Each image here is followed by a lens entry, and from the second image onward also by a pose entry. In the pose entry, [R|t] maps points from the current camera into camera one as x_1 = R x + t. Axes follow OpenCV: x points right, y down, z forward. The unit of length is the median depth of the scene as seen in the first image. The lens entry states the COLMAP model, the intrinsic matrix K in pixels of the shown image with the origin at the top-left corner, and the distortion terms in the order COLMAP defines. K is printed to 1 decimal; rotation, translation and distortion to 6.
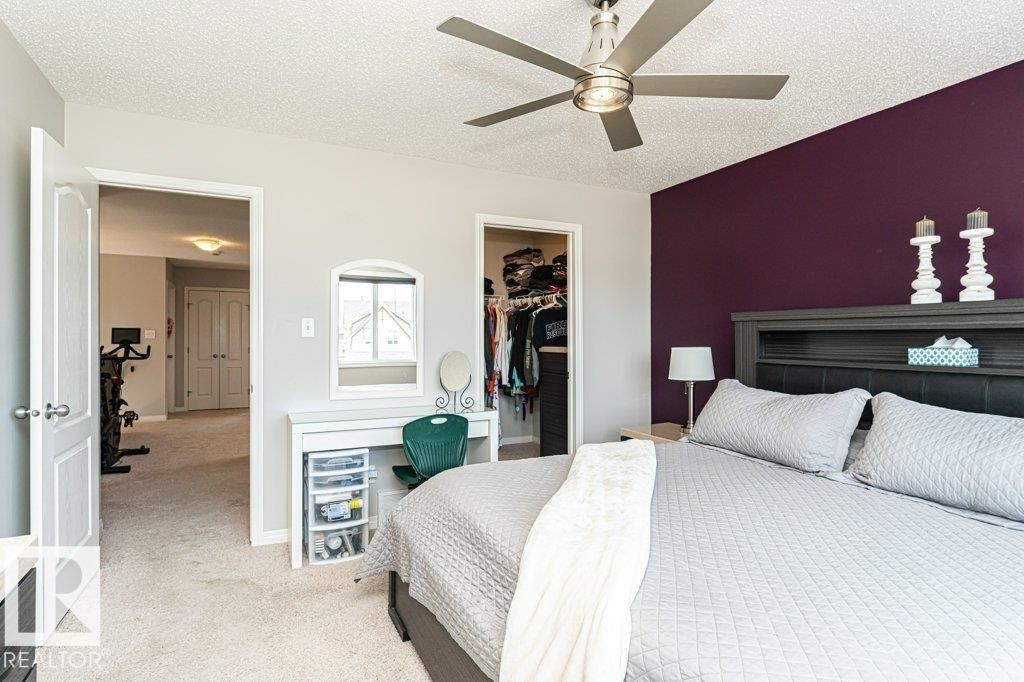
lens RADIAL K [[529.6, 0, 510.2], [0, 529.6, 336.6], [0, 0, 1]] dist [-0.002912, -0.000494]
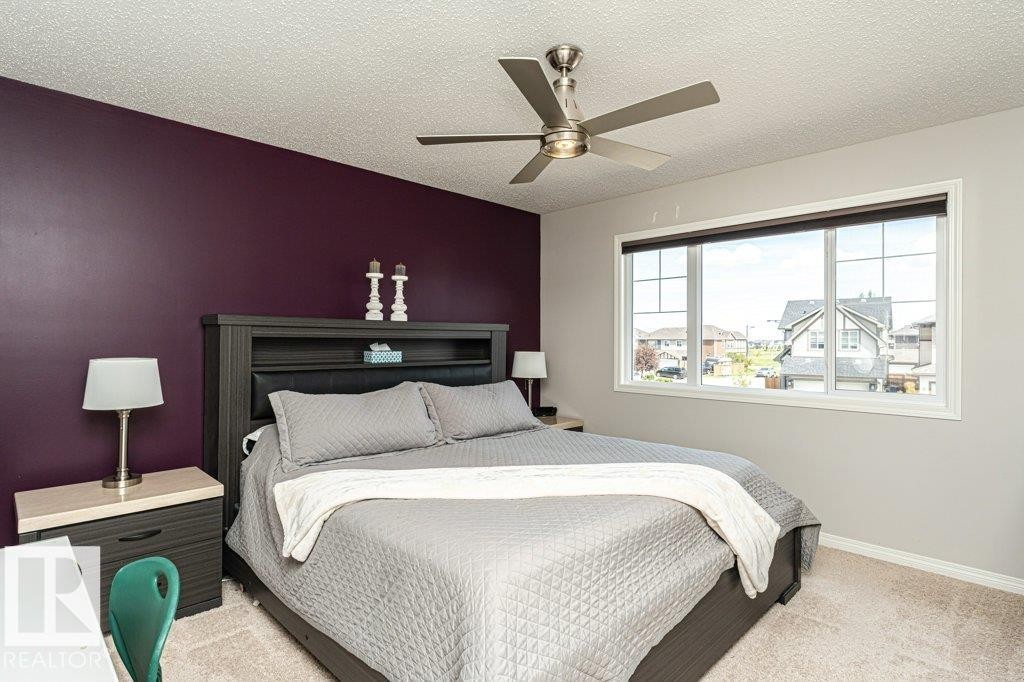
lens RADIAL K [[529.6, 0, 509.1], [0, 529.6, 342.3], [0, 0, 1]] dist [-0.002912, -0.000494]
pose [[-0.317734, 0.000928, 0.948179, -0.690948], [0.000477, 1.000000, -0.000819, -0.001537], [-0.948180, 0.000192, -0.317735, 1.129625]]
